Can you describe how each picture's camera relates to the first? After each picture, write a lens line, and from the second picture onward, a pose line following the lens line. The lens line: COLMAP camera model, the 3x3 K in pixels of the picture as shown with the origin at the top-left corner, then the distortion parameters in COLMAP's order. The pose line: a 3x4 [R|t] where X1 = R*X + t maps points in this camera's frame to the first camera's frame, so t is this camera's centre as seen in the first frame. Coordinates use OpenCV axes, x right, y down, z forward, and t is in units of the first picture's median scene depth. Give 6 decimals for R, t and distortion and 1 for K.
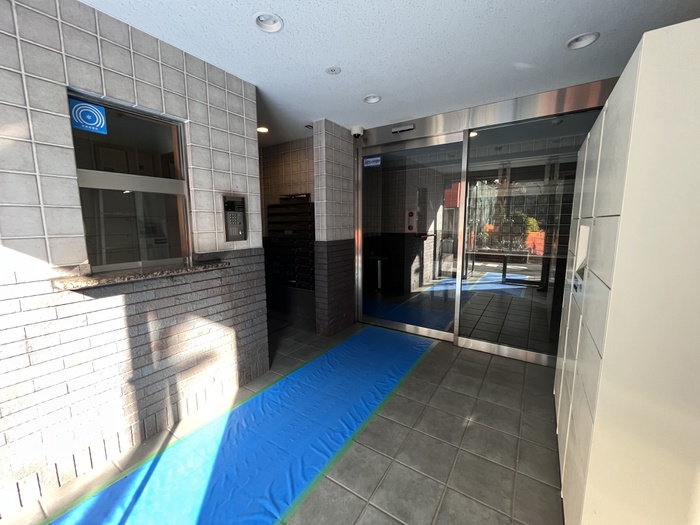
lens RADIAL K [[283.7, 0, 349.5], [0, 283.7, 262.3], [0, 0, 1]] dist [-0.003964, -0.000304]
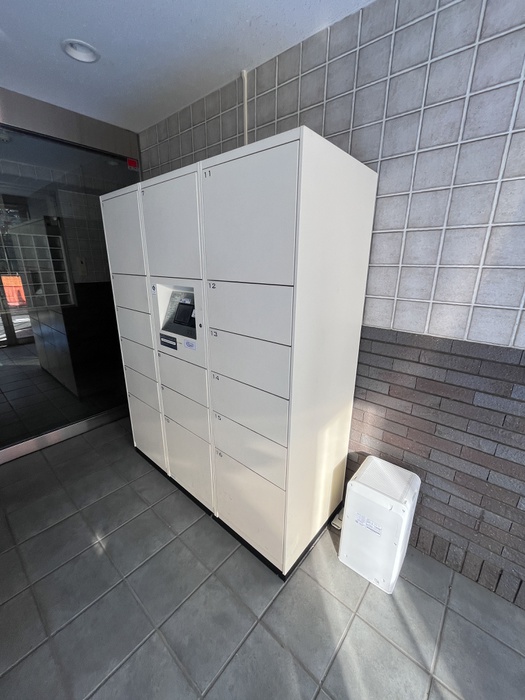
lens RADIAL K [[283.7, 0, 262.4], [0, 283.7, 349.2], [0, 0, 1]] dist [-0.003964, -0.000304]
pose [[0.124058, -0.276871, 0.952865, -0.122968], [0.128122, 0.956714, 0.261309, -0.098619], [-0.983969, 0.089665, 0.154161, 0.410538]]
